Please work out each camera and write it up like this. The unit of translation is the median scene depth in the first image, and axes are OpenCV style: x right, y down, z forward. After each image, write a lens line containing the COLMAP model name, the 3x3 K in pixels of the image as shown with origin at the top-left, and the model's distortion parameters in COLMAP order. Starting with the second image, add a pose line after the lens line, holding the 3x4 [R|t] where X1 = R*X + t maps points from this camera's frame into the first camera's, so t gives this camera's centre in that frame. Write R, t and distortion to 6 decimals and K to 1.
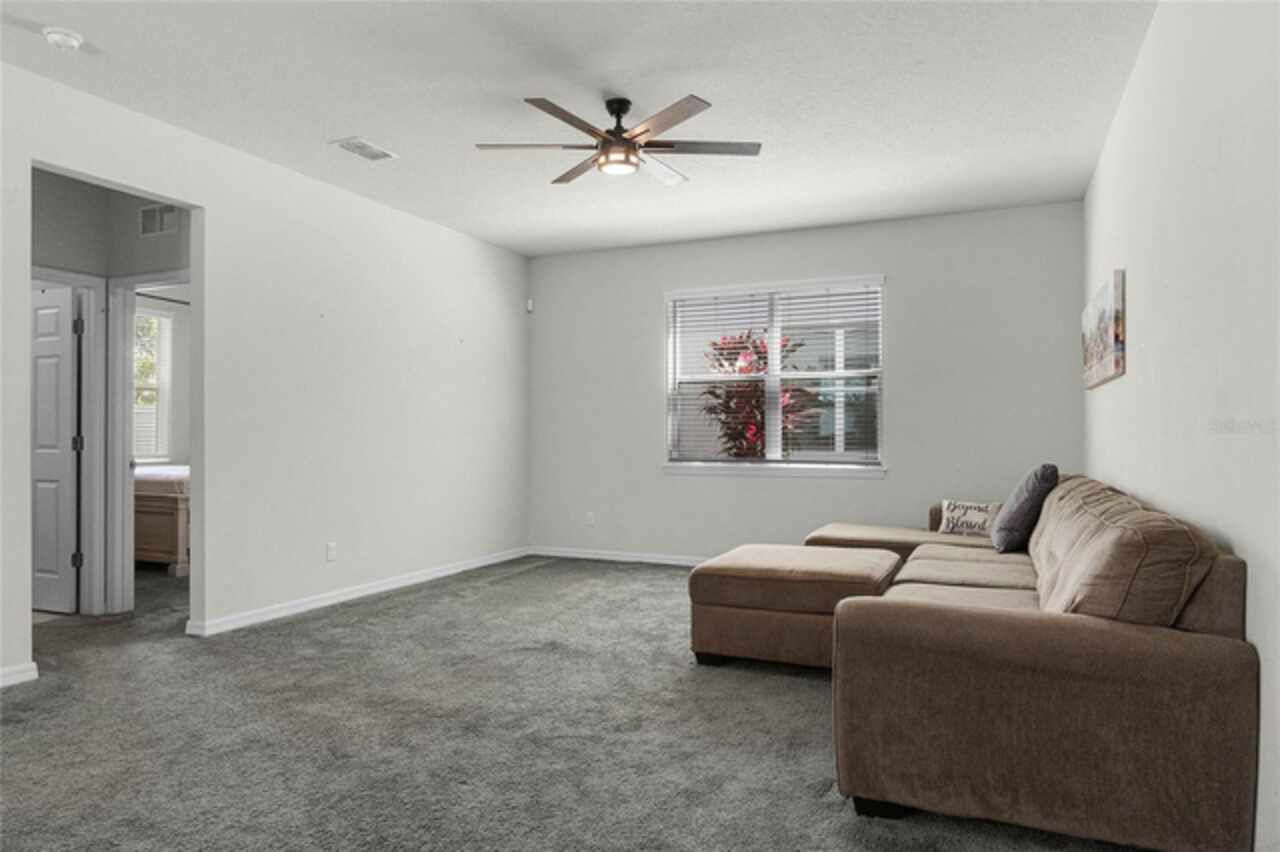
lens RADIAL K [[806.2, 0, 644.0], [0, 806.2, 428.0], [0, 0, 1]] dist [-0.006936, -0.000892]
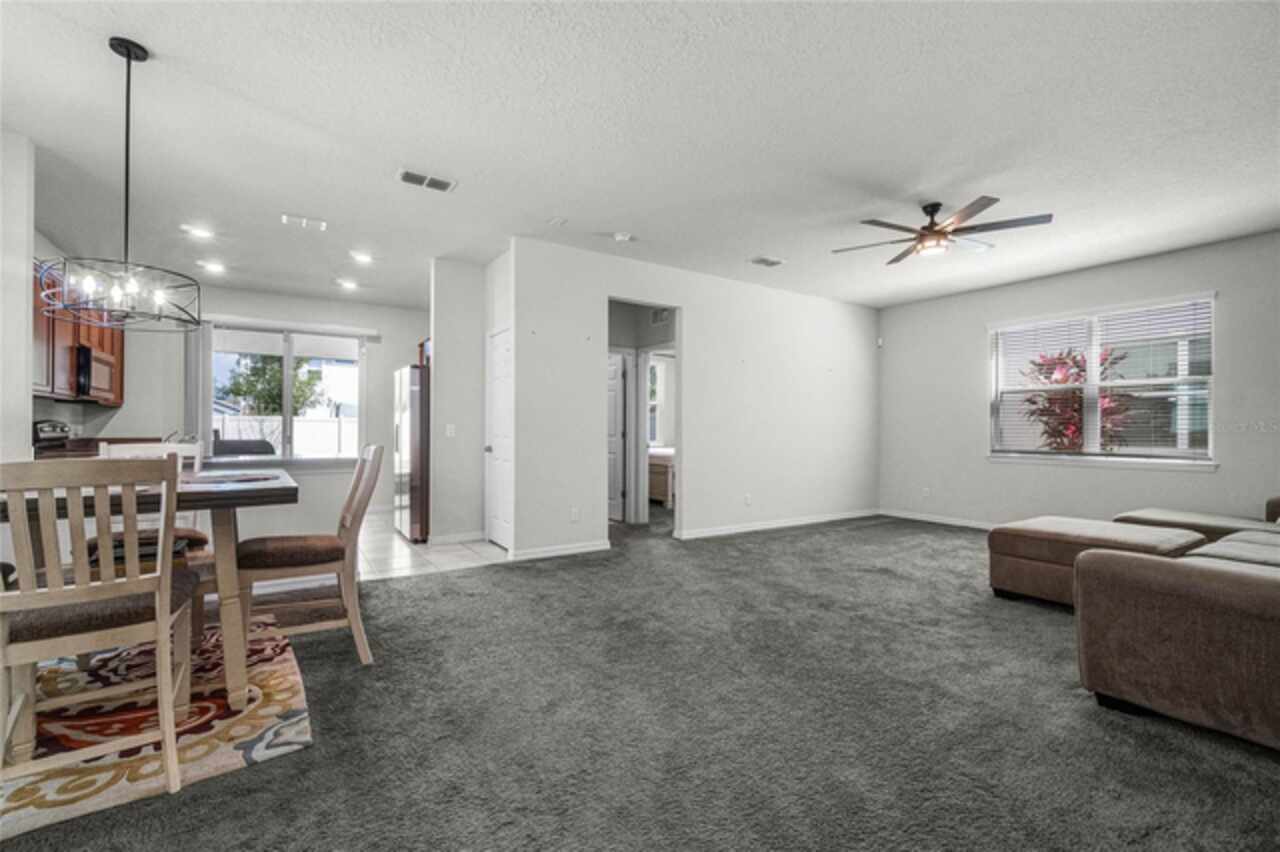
lens RADIAL K [[557.4, 0, 635.9], [0, 557.4, 426.9], [0, 0, 1]] dist [0.002483, -0.001842]
pose [[0.837735, 0.001189, -0.546075, 0.067873], [-0.001018, 0.999999, 0.000616, -0.000809], [0.546075, 0.000040, 0.837736, -0.139308]]
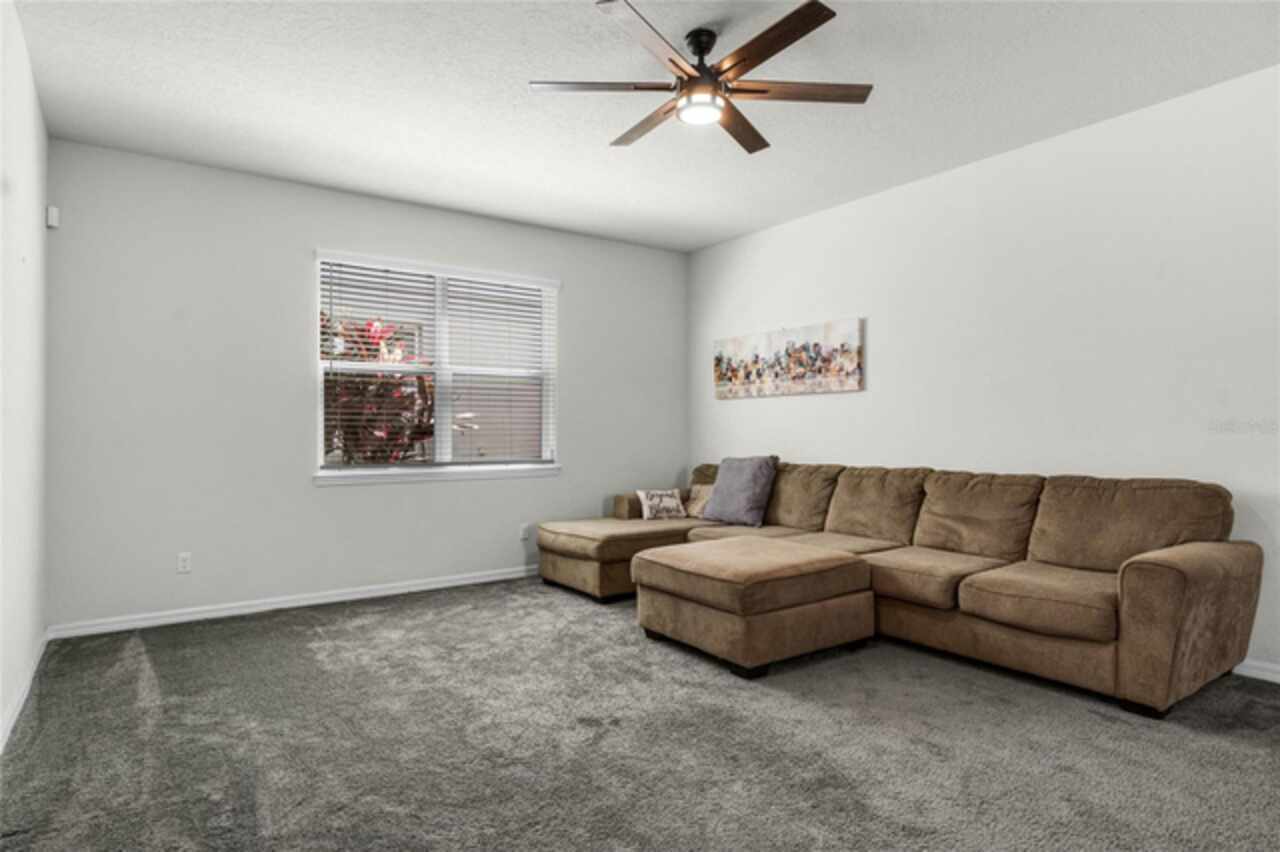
lens RADIAL K [[708.1, 0, 634.2], [0, 708.1, 431.6], [0, 0, 1]] dist [-0.007823, -0.000267]
pose [[0.508818, 0.001222, 0.860873, -0.653324], [-0.003023, 0.999995, 0.000367, 0.006927], [-0.860869, -0.002789, 0.508819, 0.654548]]
